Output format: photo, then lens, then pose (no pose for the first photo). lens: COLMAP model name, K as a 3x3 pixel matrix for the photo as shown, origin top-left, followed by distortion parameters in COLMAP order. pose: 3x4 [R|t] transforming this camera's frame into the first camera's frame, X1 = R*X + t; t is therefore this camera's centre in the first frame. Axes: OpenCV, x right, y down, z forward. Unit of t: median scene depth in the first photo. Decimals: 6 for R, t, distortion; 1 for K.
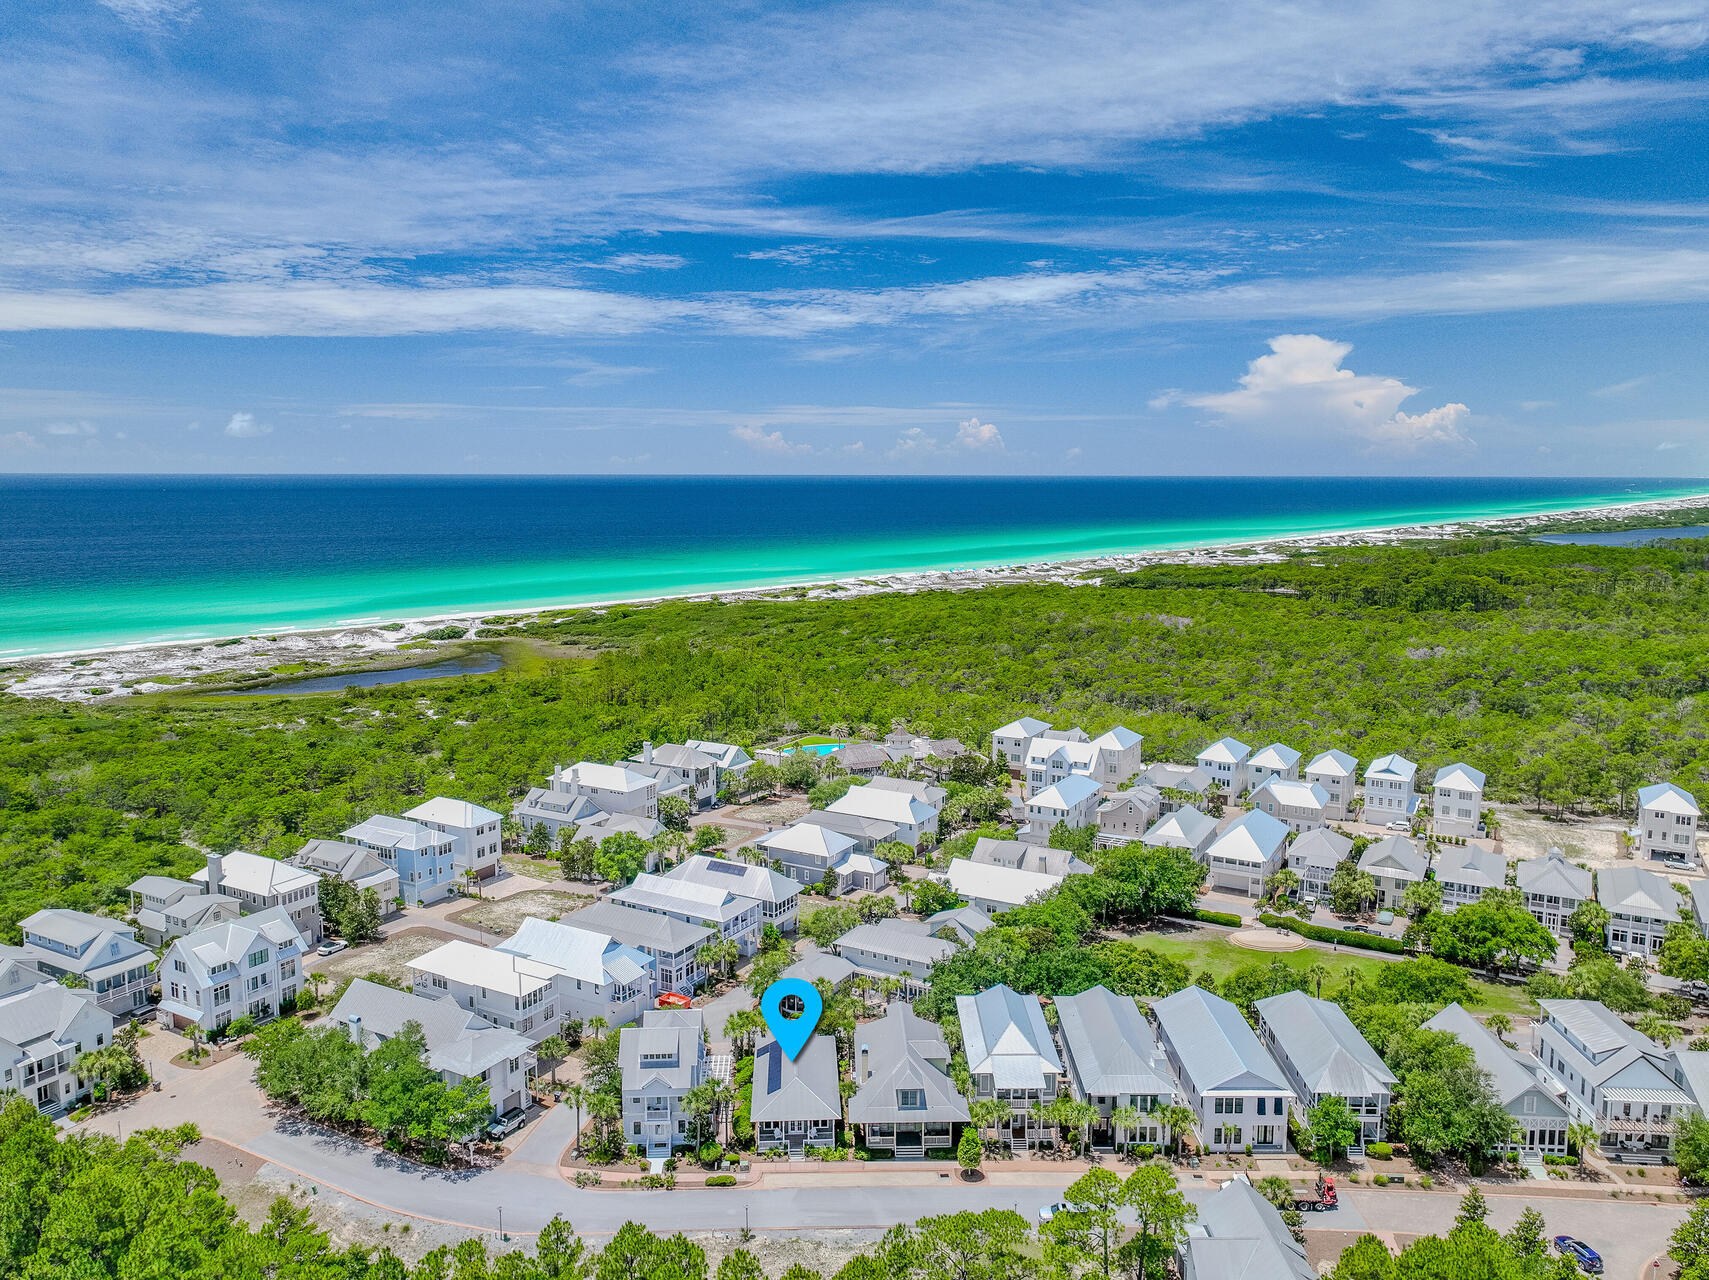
lens RADIAL K [[1282.2, 0, 906.0], [0, 1282.2, 618.9], [0, 0, 1]] dist [-0.004743, 0.002202]
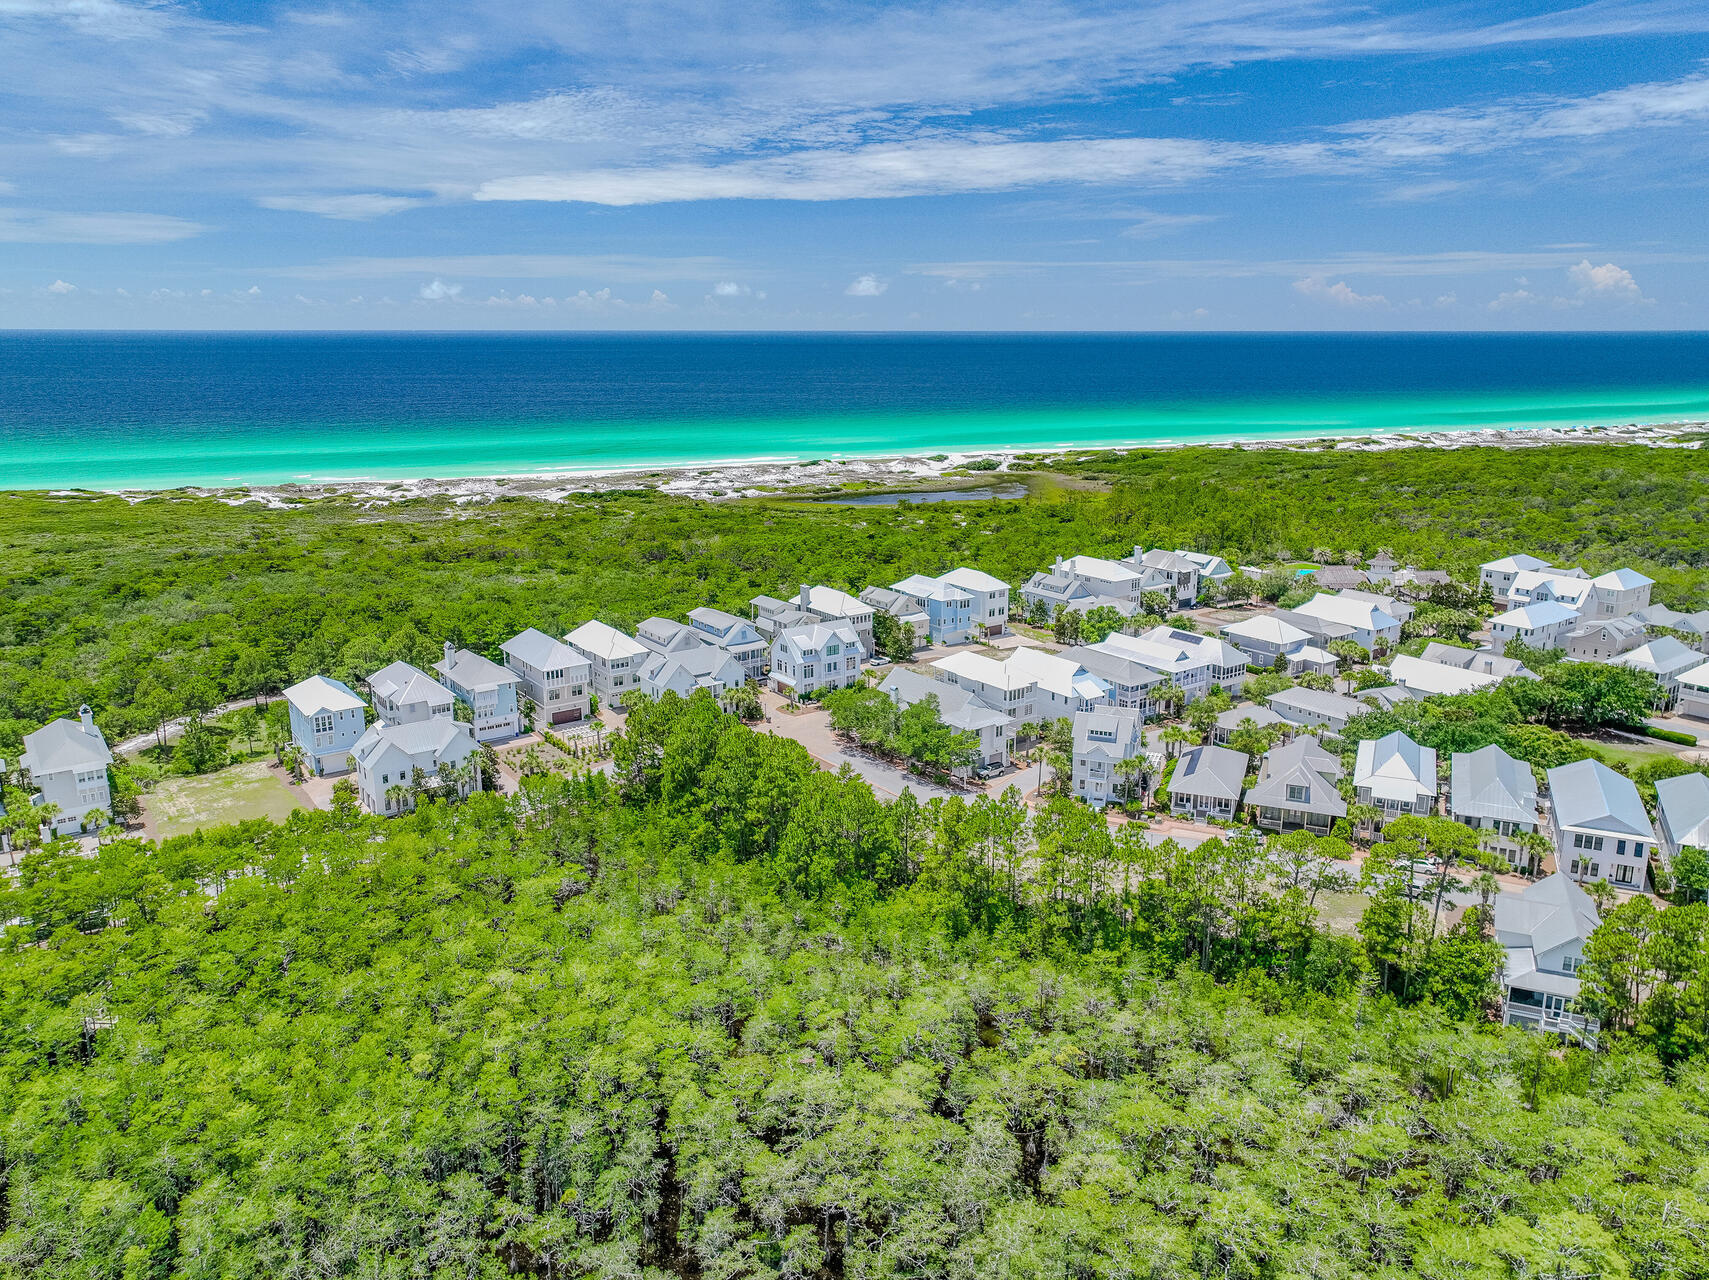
lens RADIAL K [[1302.3, 0, 854.5], [0, 1302.3, 640.0], [0, 0, 1]] dist [-0.002229, 0.019622]
pose [[0.901031, 0.097202, -0.422723, 0.064808], [-0.046209, 0.990532, 0.129272, 0.038430], [0.431286, -0.096944, 0.896992, -0.147933]]
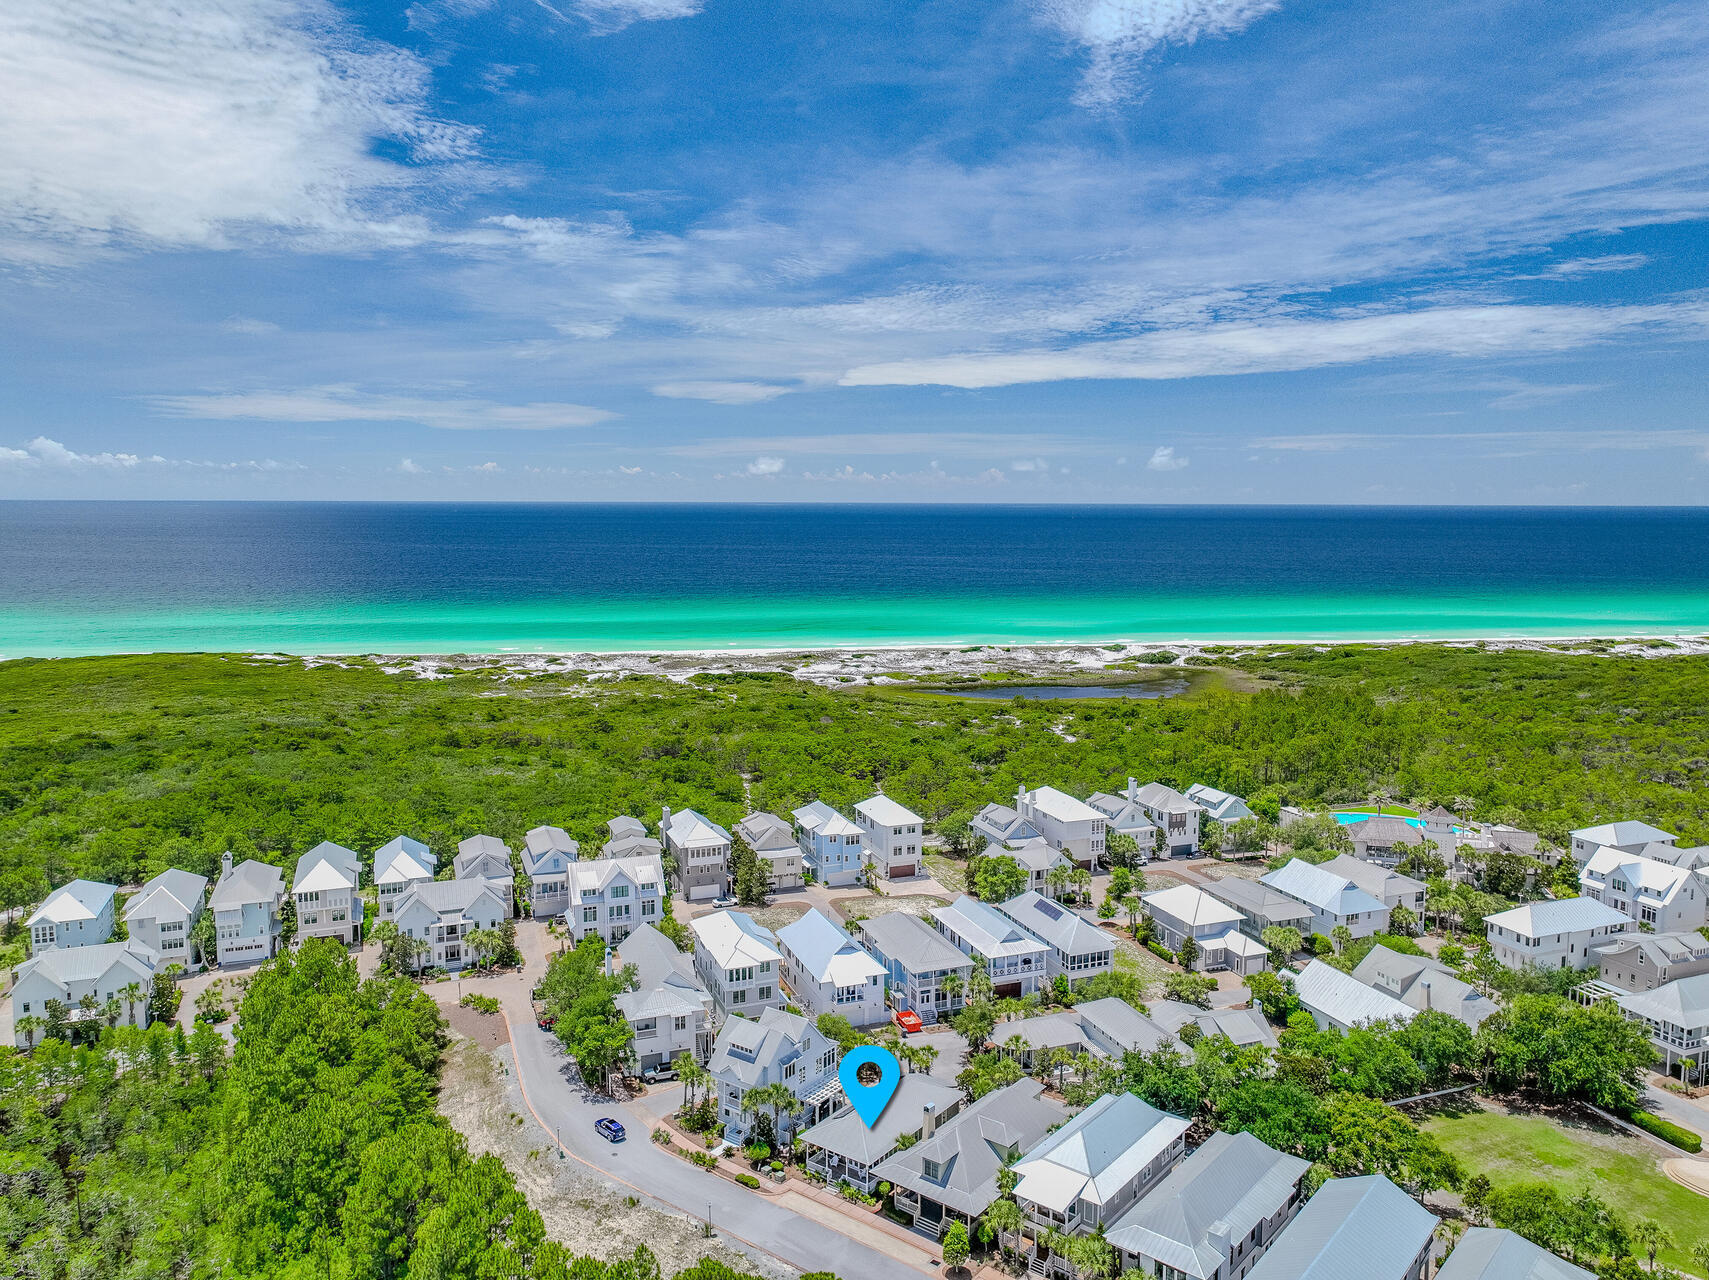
lens RADIAL K [[1273.1, 0, 854.5], [0, 1273.1, 640.0], [0, 0, 1]] dist [0.002078, 0.013923]
pose [[0.746451, 0.072622, -0.661466, 0.259172], [-0.077051, 0.996774, 0.022485, -0.013573], [0.660965, 0.034183, 0.749638, 0.119280]]
